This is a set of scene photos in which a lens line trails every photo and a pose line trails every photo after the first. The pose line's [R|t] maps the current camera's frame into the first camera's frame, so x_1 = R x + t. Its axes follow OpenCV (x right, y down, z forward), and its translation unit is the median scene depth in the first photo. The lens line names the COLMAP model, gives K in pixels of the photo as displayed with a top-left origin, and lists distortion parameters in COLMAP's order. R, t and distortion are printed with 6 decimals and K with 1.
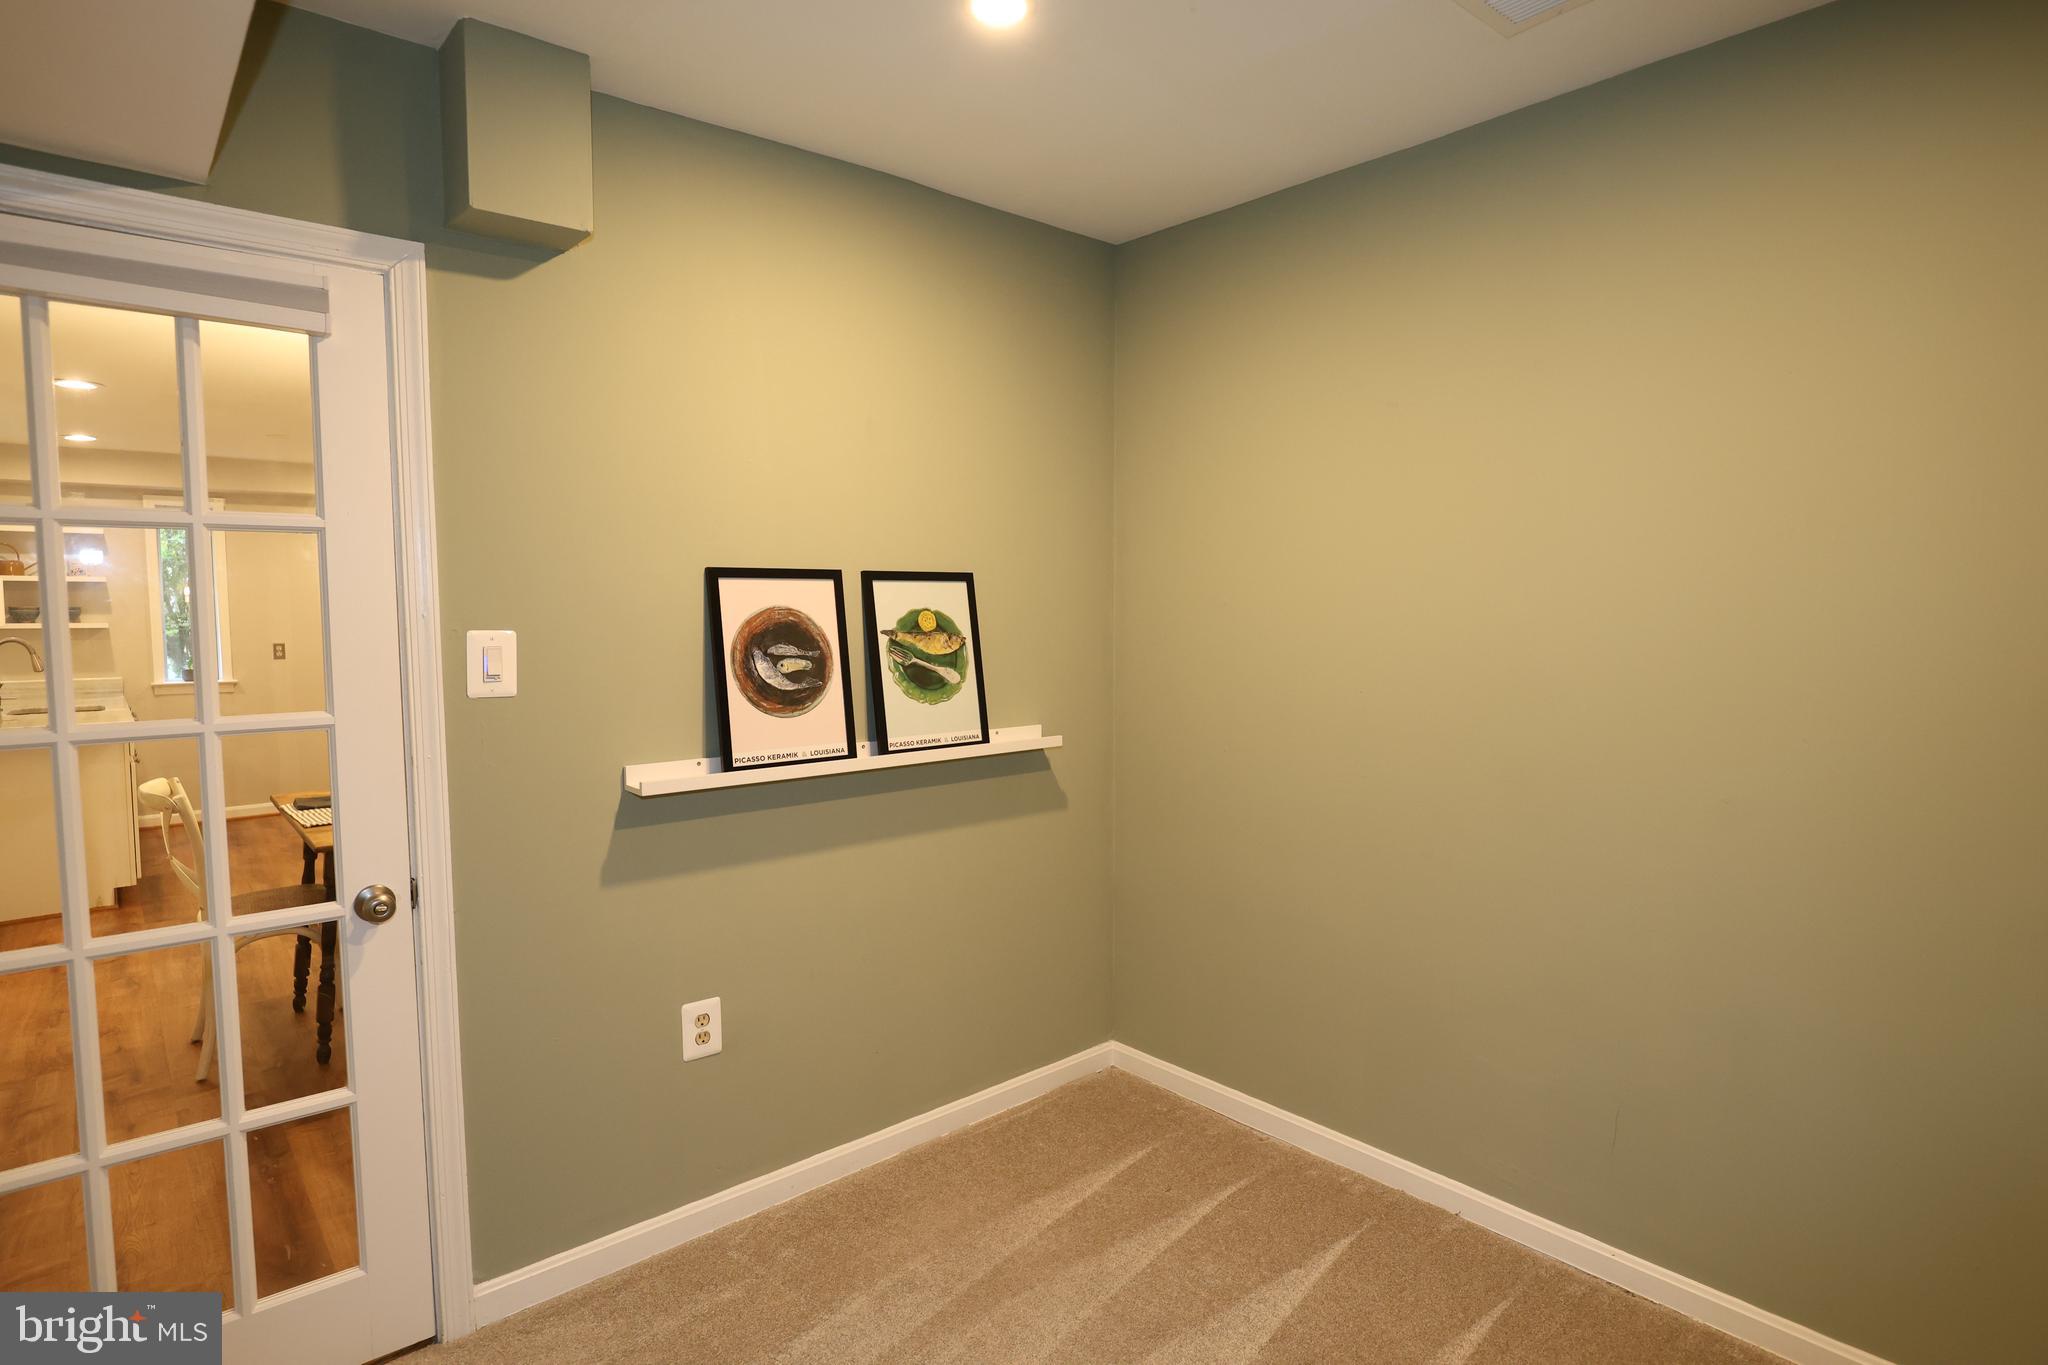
lens RADIAL K [[1120.4, 0, 1012.3], [0, 1120.4, 688.1], [0, 0, 1]] dist [-0.013882, 0.001121]
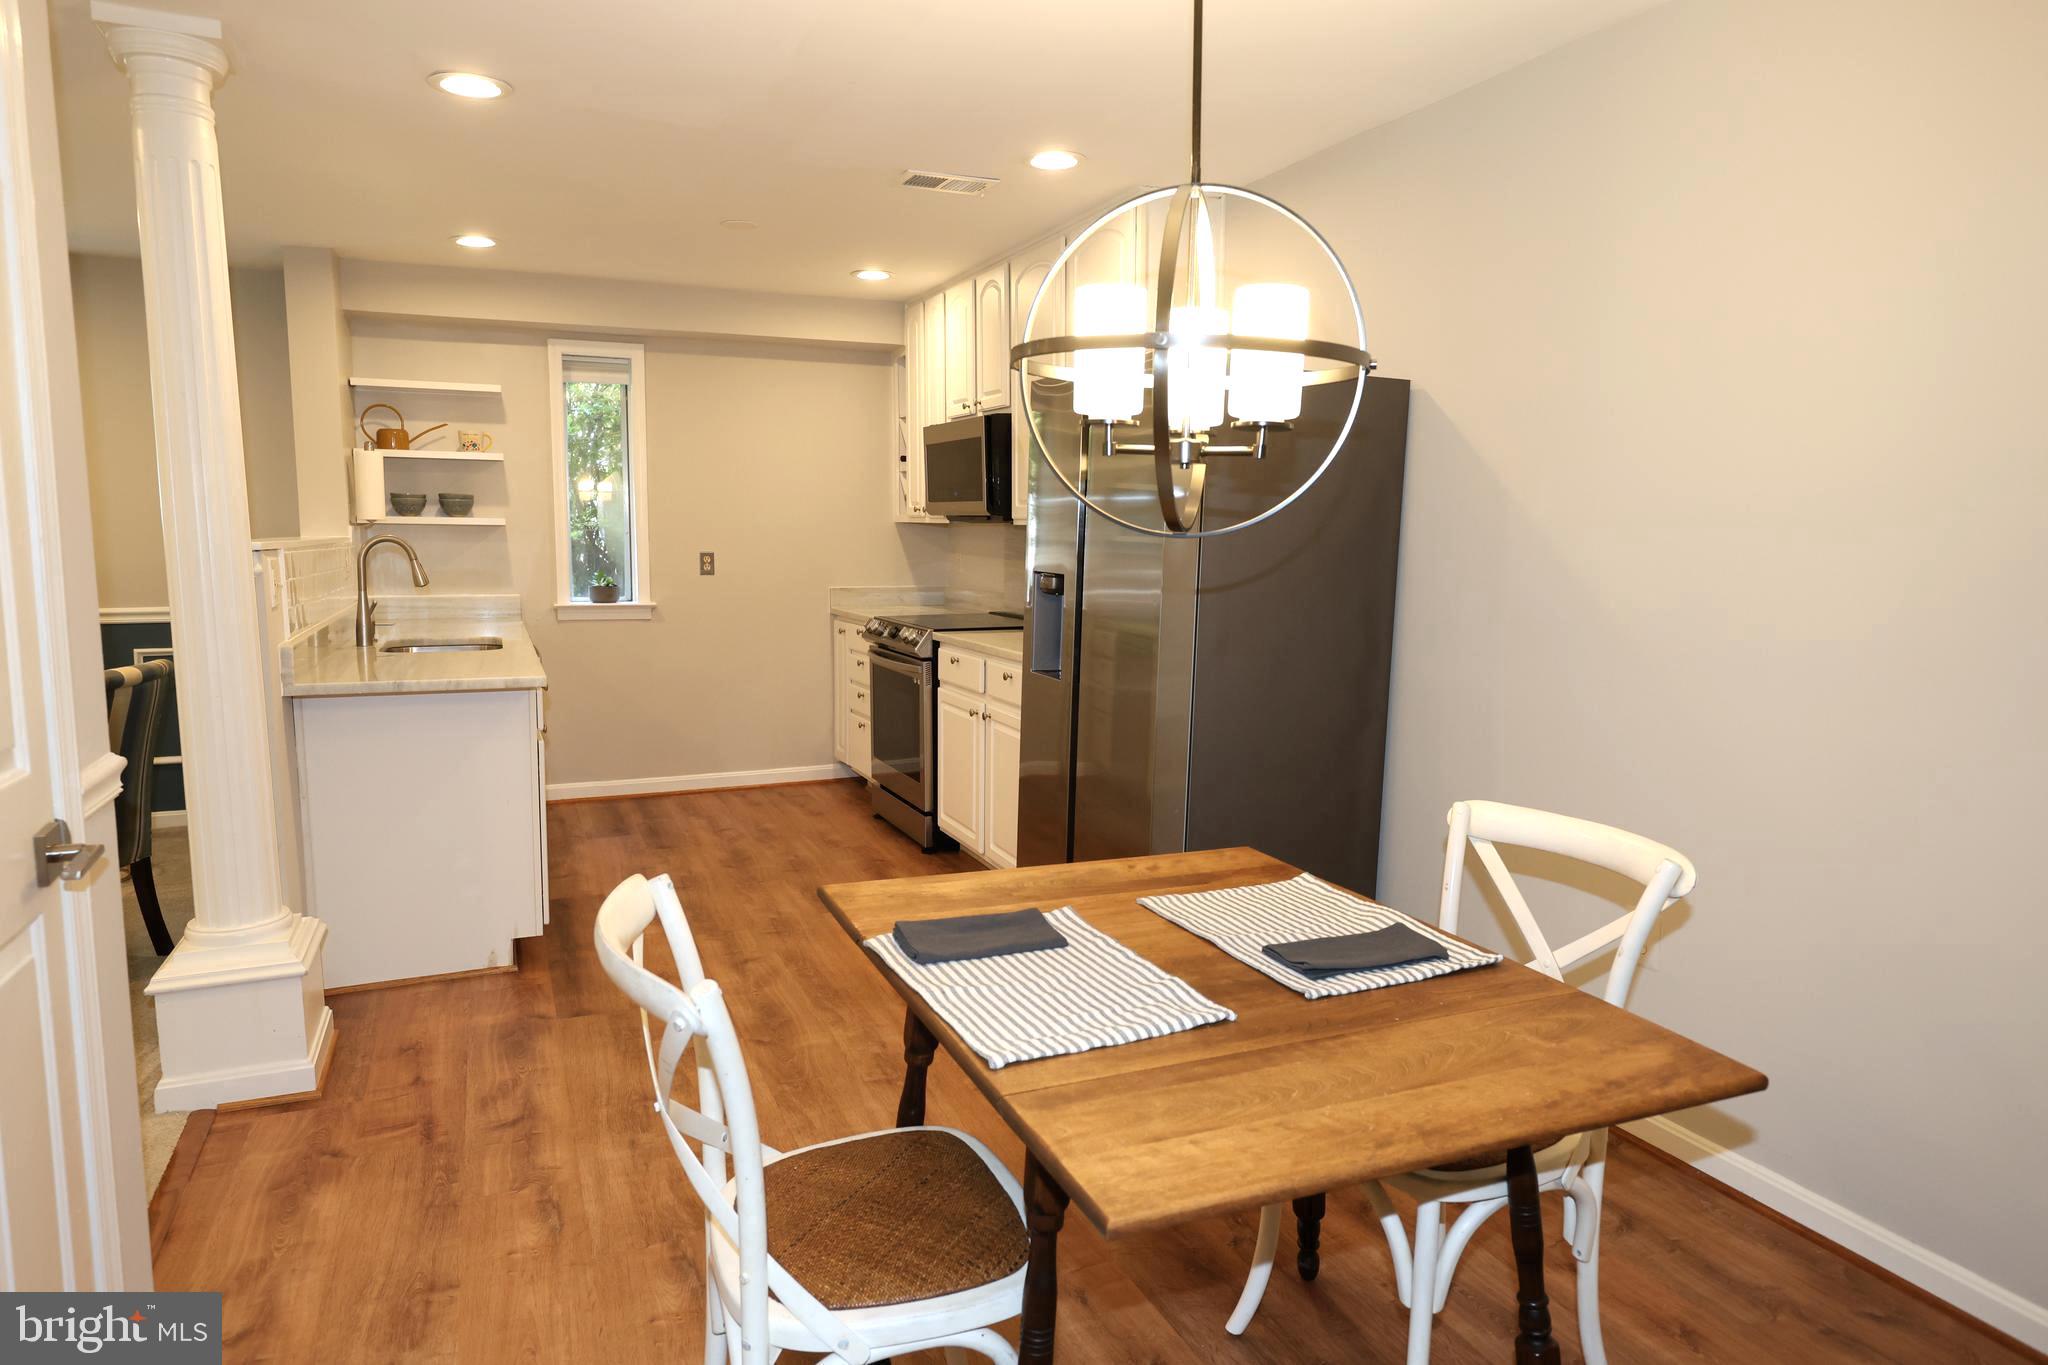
lens RADIAL K [[1261.5, 0, 1025.5], [0, 1261.5, 667.1], [0, 0, 1]] dist [0.000233, 0.000128]
pose [[0.959700, 0.051963, -0.276181, -0.254206], [-0.040785, 0.998105, 0.046067, -0.013533], [0.278051, -0.032946, 0.960001, 0.298604]]
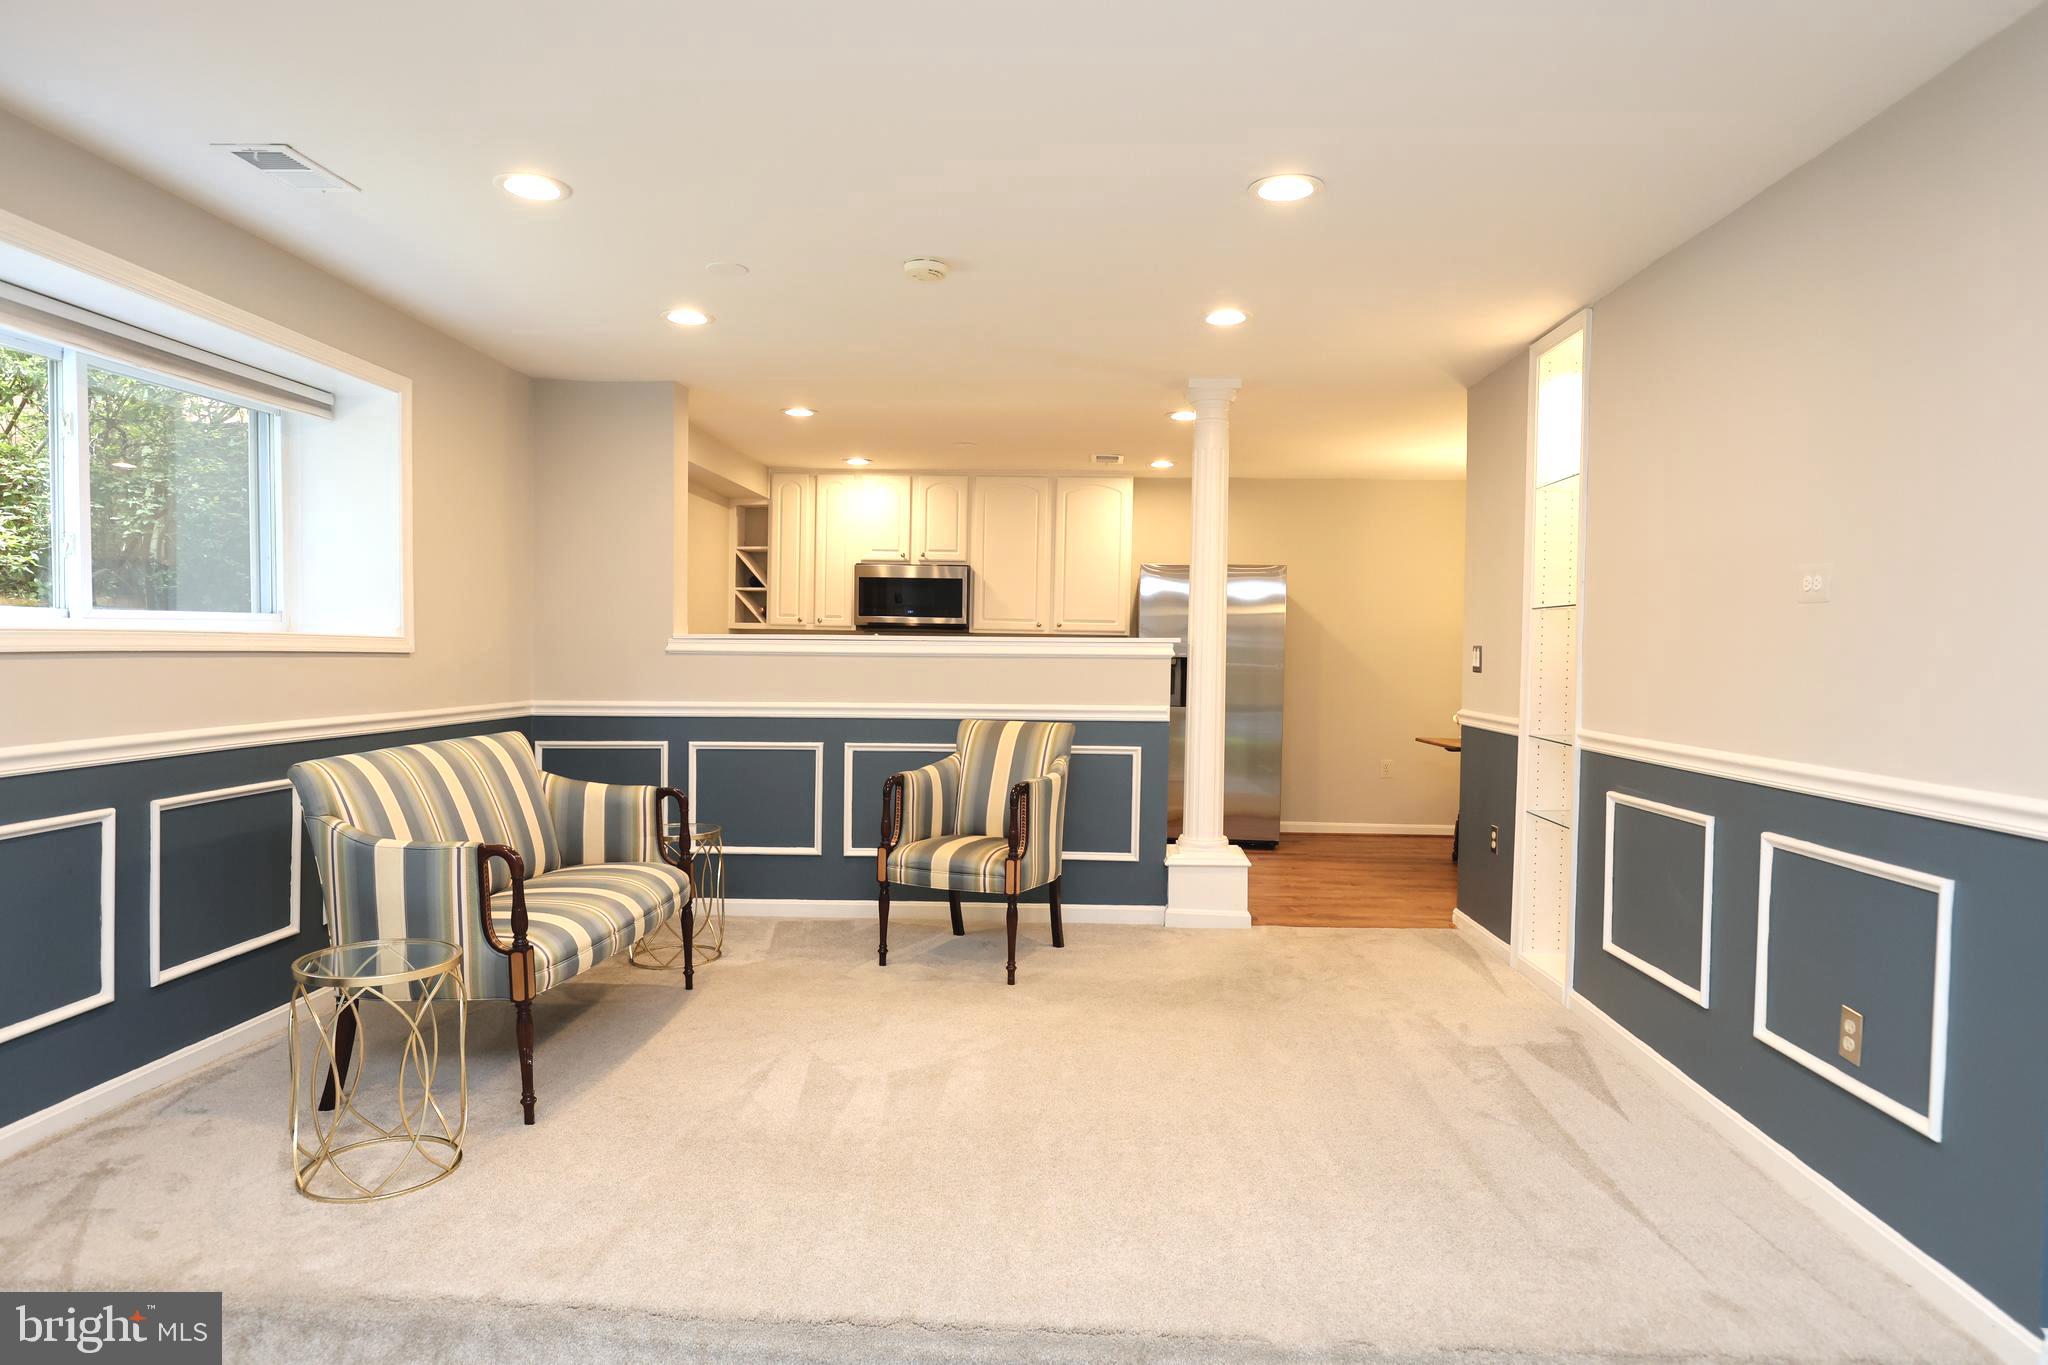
lens RADIAL K [[1172.5, 0, 1000.7], [0, 1172.5, 685.2], [0, 0, 1]] dist [-0.003452, -0.000598]
pose [[0.687830, 0.004312, 0.725859, -1.257501], [0.030074, 0.998954, -0.034433, 0.027865], [-0.725249, 0.045514, 0.686981, 0.210429]]
